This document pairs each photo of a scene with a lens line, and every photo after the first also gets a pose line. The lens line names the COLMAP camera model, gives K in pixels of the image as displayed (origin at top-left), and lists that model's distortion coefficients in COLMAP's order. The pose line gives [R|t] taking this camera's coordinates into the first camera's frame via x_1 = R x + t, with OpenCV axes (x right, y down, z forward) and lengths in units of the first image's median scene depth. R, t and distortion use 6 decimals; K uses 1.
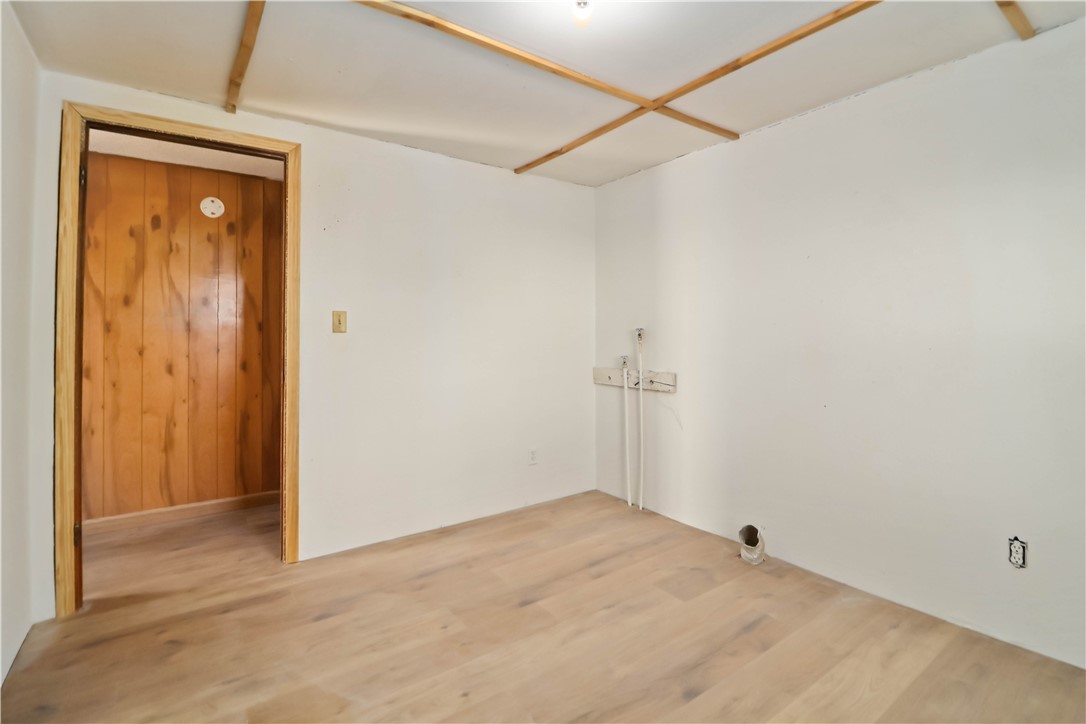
lens RADIAL K [[512.4, 0, 558.6], [0, 512.4, 324.9], [0, 0, 1]] dist [-0.000712, -0.012648]
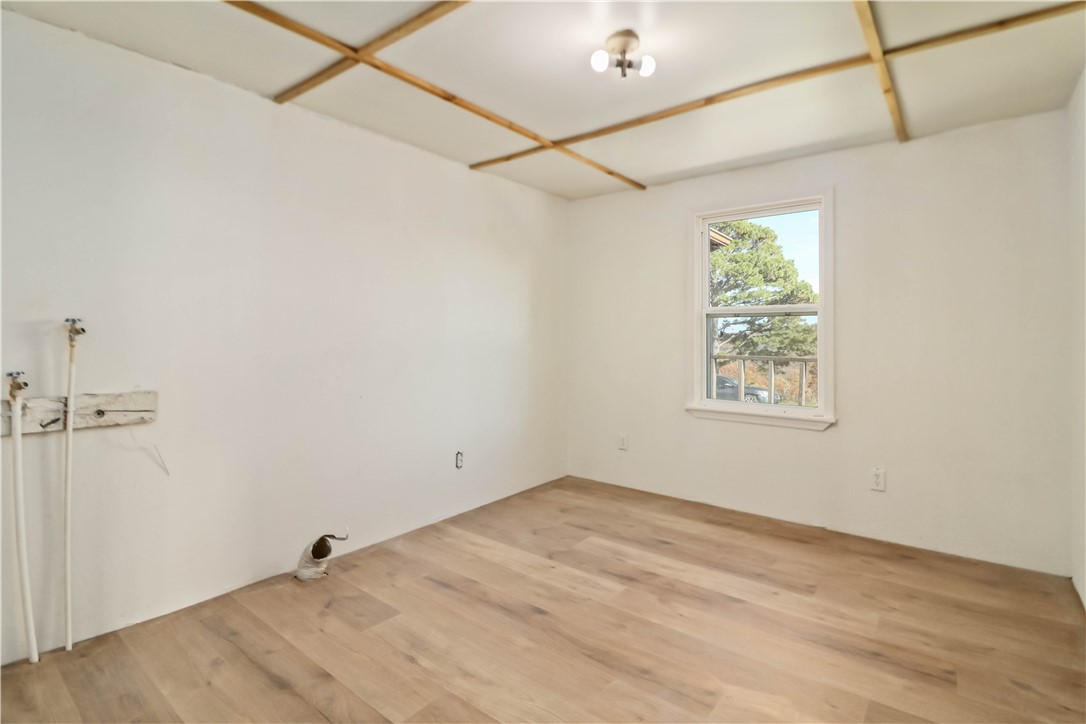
lens RADIAL K [[510.6, 0, 557.4], [0, 510.6, 331.9], [0, 0, 1]] dist [-0.000553, -0.011864]
pose [[-0.269339, 0.013543, 0.962950, -0.756445], [-0.025606, 0.999447, -0.021219, 0.030421], [-0.962705, -0.030373, -0.268844, 0.993518]]
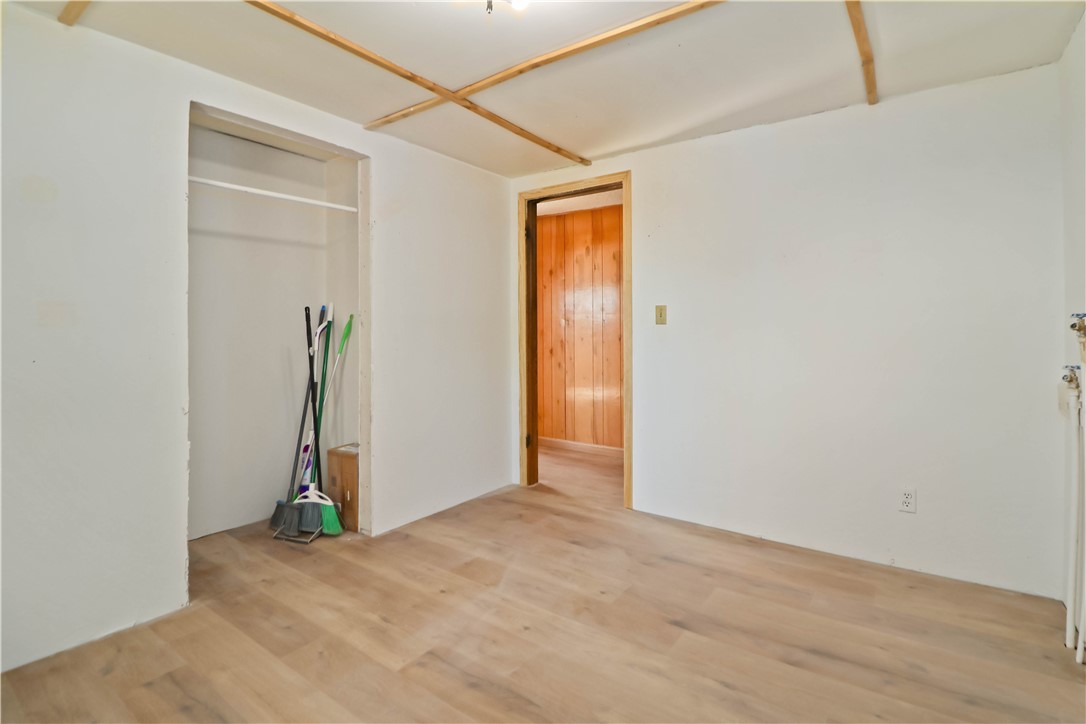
lens RADIAL K [[510.6, 0, 557.4], [0, 510.6, 331.9], [0, 0, 1]] dist [-0.000553, -0.011864]
pose [[0.312365, 0.007191, -0.949935, 0.715773], [0.018394, 0.999738, 0.013616, 0.014681], [0.949784, -0.021727, 0.312151, 0.529836]]
